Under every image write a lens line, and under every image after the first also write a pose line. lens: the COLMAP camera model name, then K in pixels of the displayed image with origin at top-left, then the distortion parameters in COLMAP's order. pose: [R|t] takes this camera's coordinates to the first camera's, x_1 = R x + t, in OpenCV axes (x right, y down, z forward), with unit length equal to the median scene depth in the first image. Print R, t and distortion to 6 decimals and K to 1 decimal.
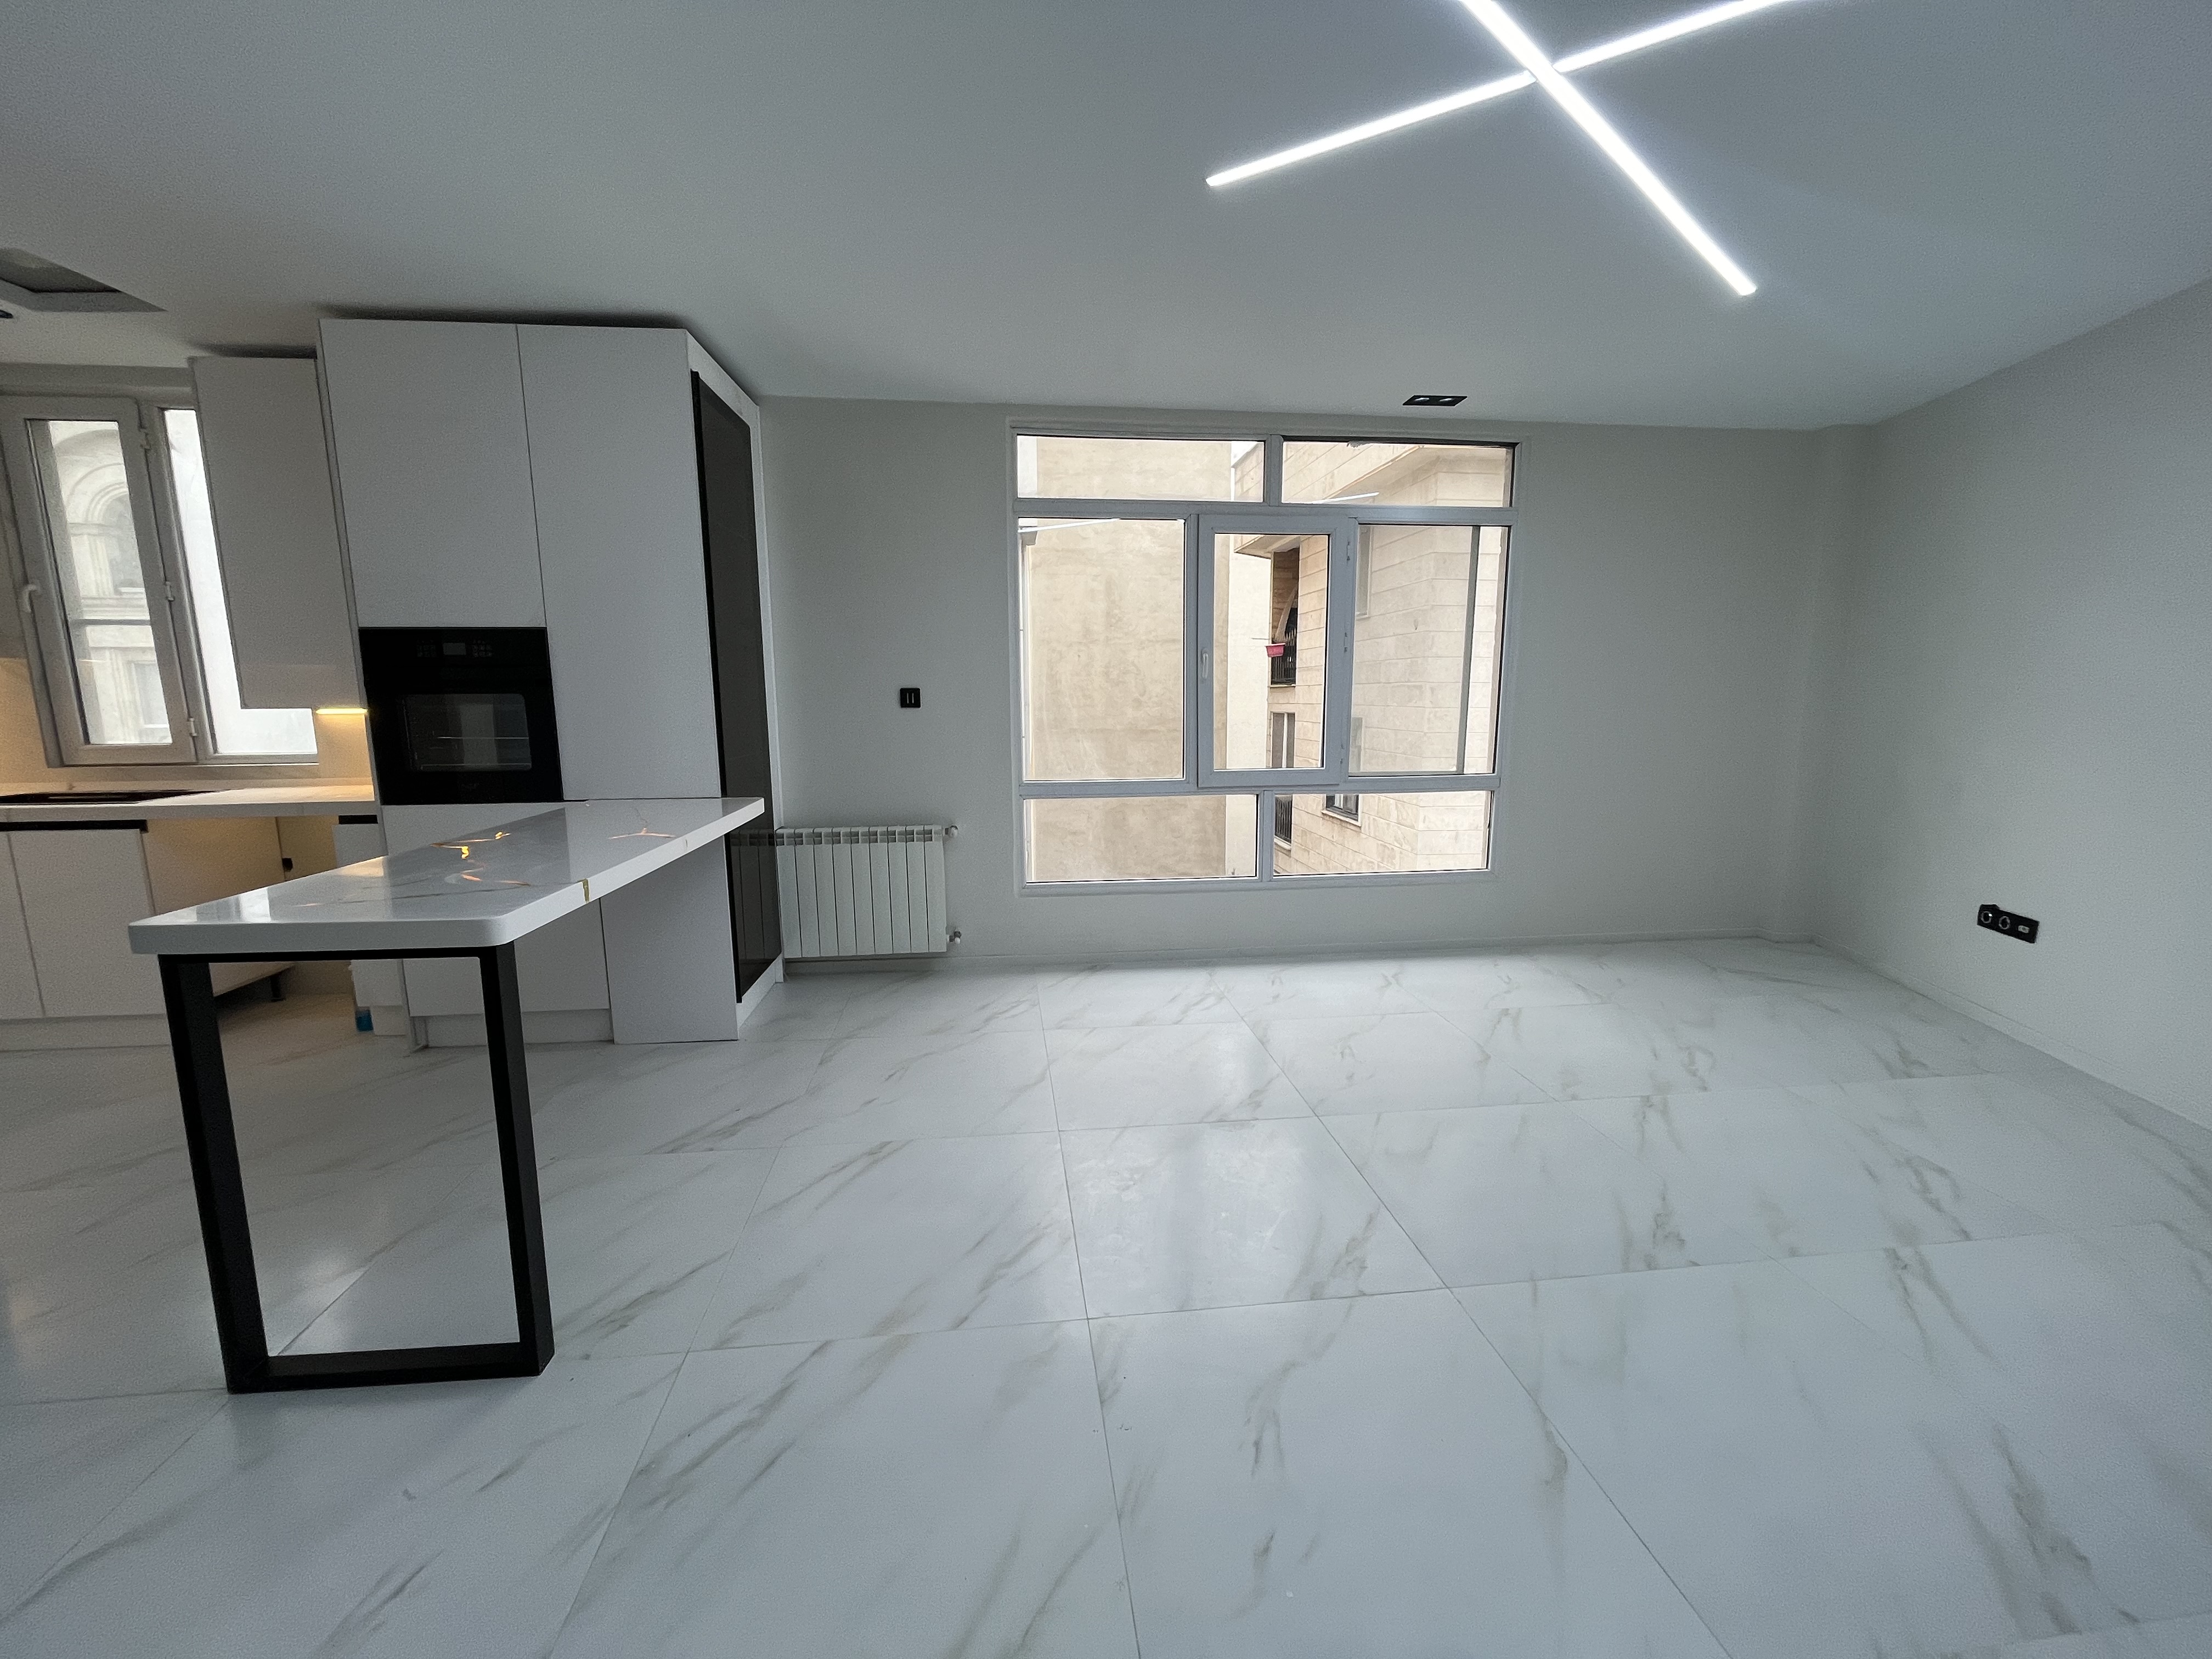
lens RADIAL K [[885.5, 0, 1103.2], [0, 885.5, 832.5], [0, 0, 1]] dist [-0.004225, -0.000495]
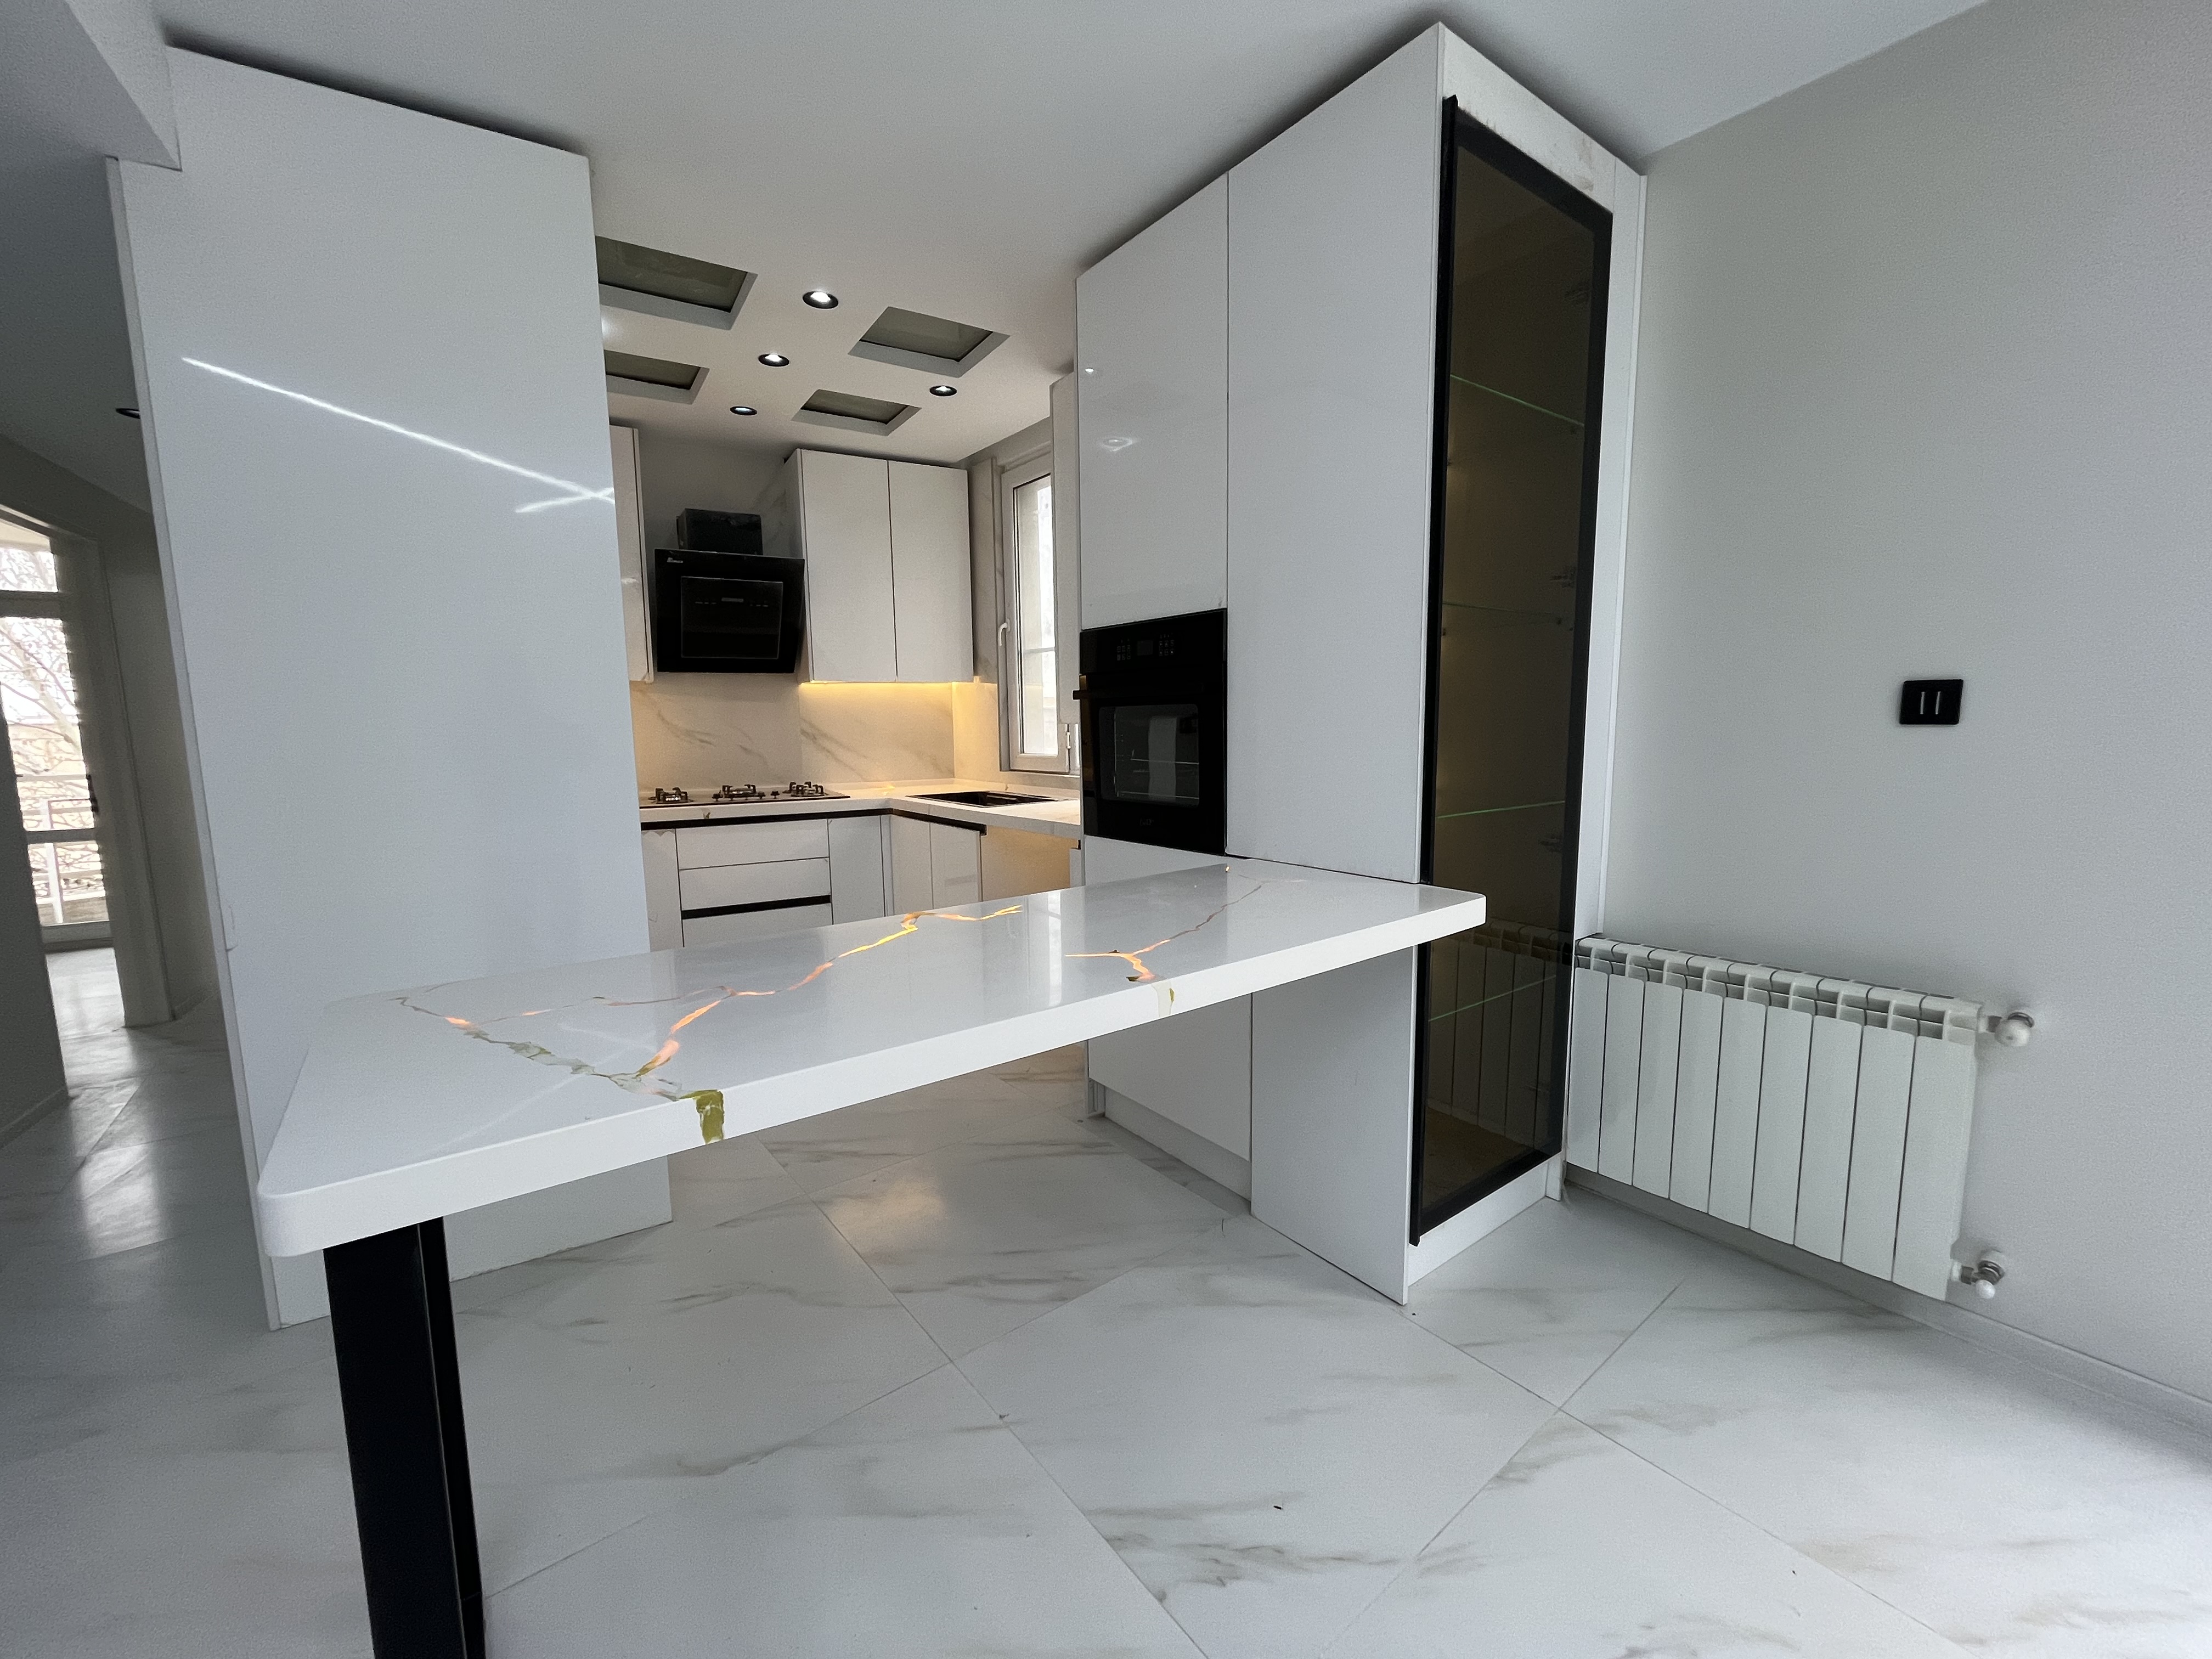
lens RADIAL K [[885.5, 0, 1103.2], [0, 885.5, 832.5], [0, 0, 1]] dist [-0.004225, -0.000495]
pose [[0.512947, 0.104375, -0.852051, -0.051891], [-0.122599, 0.991313, 0.047628, -0.061163], [0.849621, 0.080030, 0.521287, 0.448406]]
